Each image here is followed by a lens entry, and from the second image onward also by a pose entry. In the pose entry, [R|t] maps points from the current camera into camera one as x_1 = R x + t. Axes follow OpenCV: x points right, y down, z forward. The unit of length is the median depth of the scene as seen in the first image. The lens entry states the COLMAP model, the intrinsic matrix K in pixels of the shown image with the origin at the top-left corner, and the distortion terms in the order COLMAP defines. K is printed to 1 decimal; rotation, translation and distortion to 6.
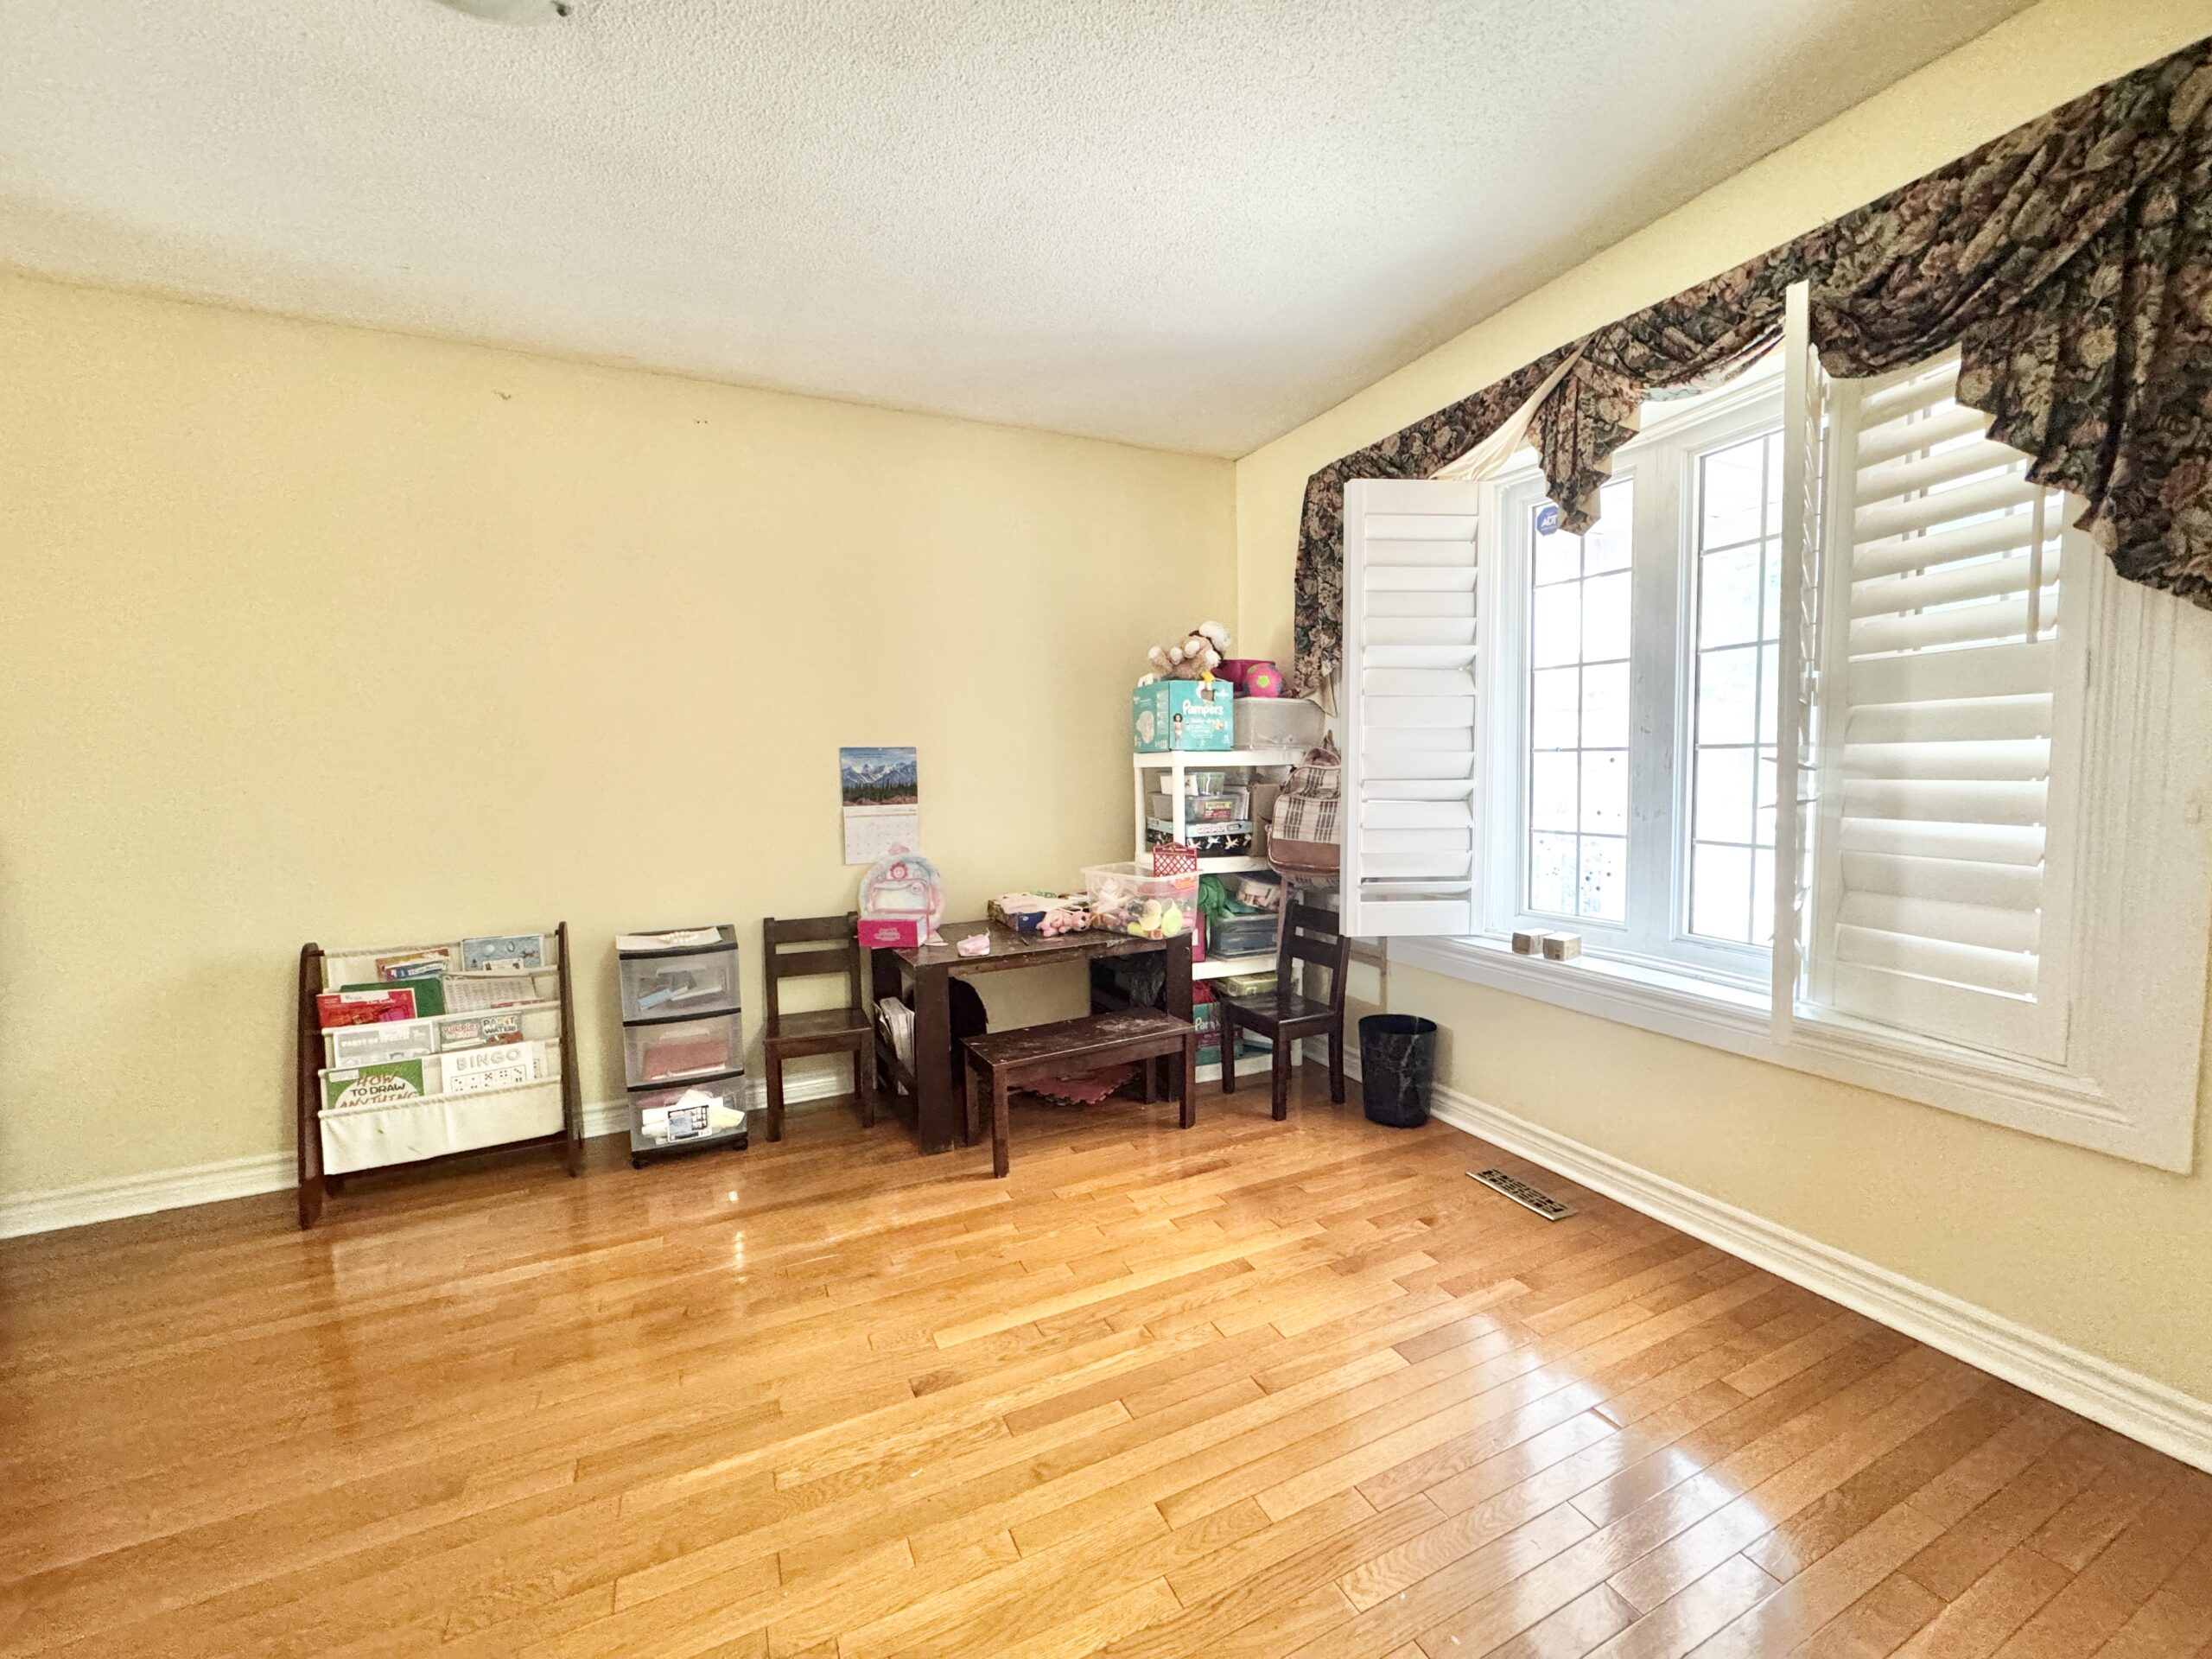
lens RADIAL K [[877.6, 0, 1117.8], [0, 877.6, 824.4], [0, 0, 1]] dist [-0.002441, 0.000247]
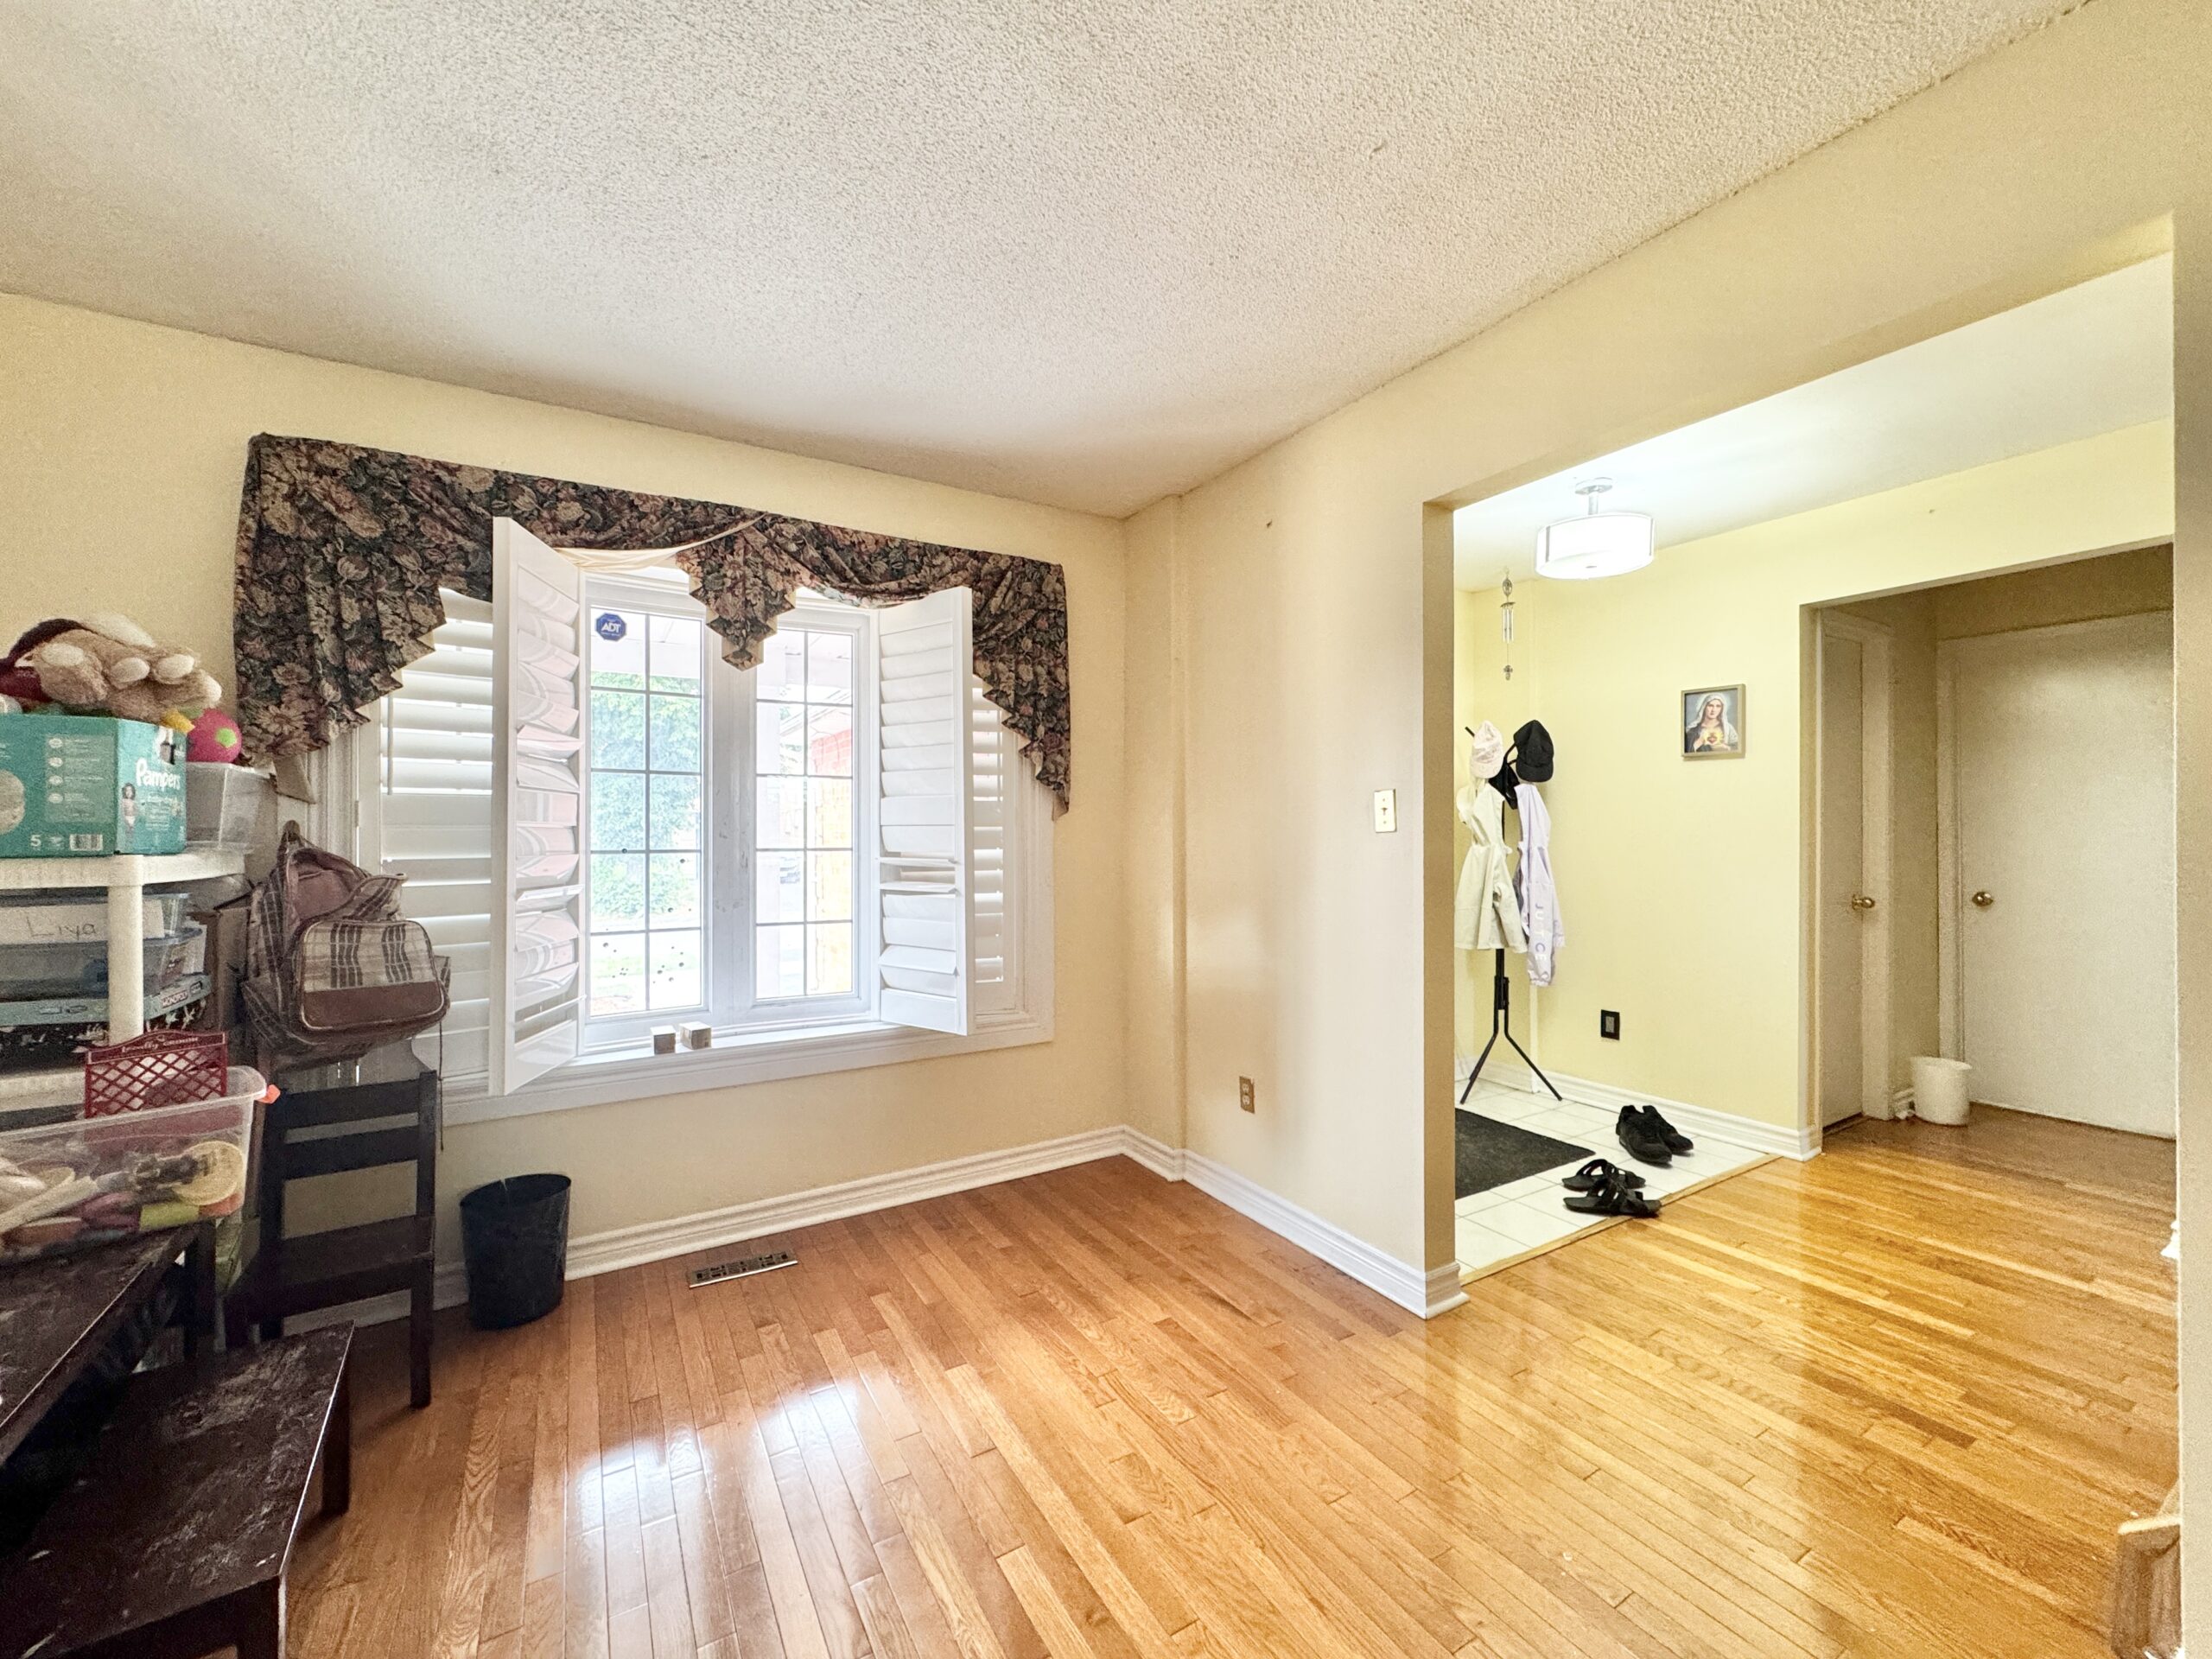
lens RADIAL K [[877.6, 0, 1101.1], [0, 877.6, 820.0], [0, 0, 1]] dist [-0.002441, 0.000247]
pose [[-0.087957, 0.029319, 0.995693, -0.679815], [0.072432, 0.997109, -0.022962, -0.069805], [-0.993487, 0.070100, -0.089827, 0.650752]]
